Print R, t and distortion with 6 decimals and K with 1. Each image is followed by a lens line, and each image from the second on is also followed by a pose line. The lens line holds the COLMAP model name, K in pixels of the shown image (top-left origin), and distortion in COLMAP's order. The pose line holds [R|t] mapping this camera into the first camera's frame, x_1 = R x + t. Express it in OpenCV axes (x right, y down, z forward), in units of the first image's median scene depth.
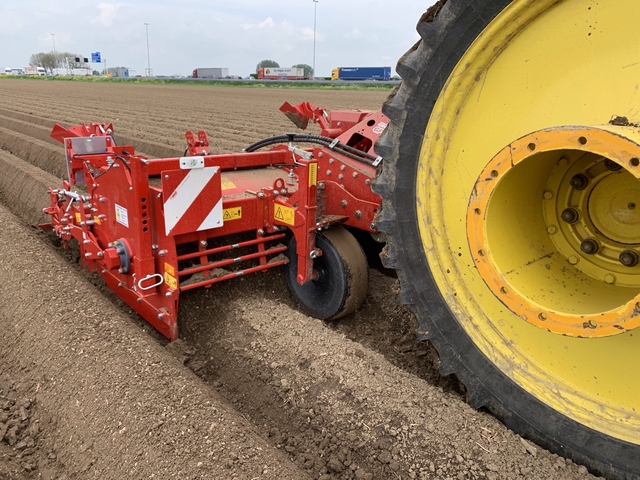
lens RADIAL K [[475.1, 0, 320.0], [0, 475.1, 240.0], [0, 0, 1]] dist [0.096533, -0.095856]
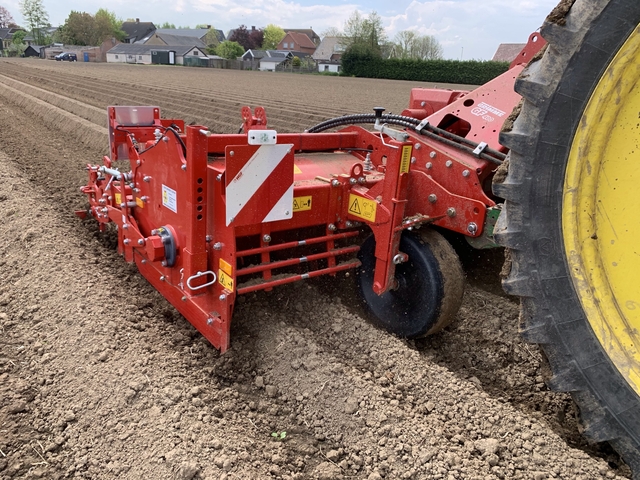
lens RADIAL K [[475.1, 0, 320.0], [0, 475.1, 240.0], [0, 0, 1]] dist [0.096533, -0.095856]
pose [[0.996852, 0.059819, -0.052043, -0.100838], [-0.059155, 0.998148, 0.014203, -0.005744], [0.052796, -0.011080, 0.998544, 0.172134]]
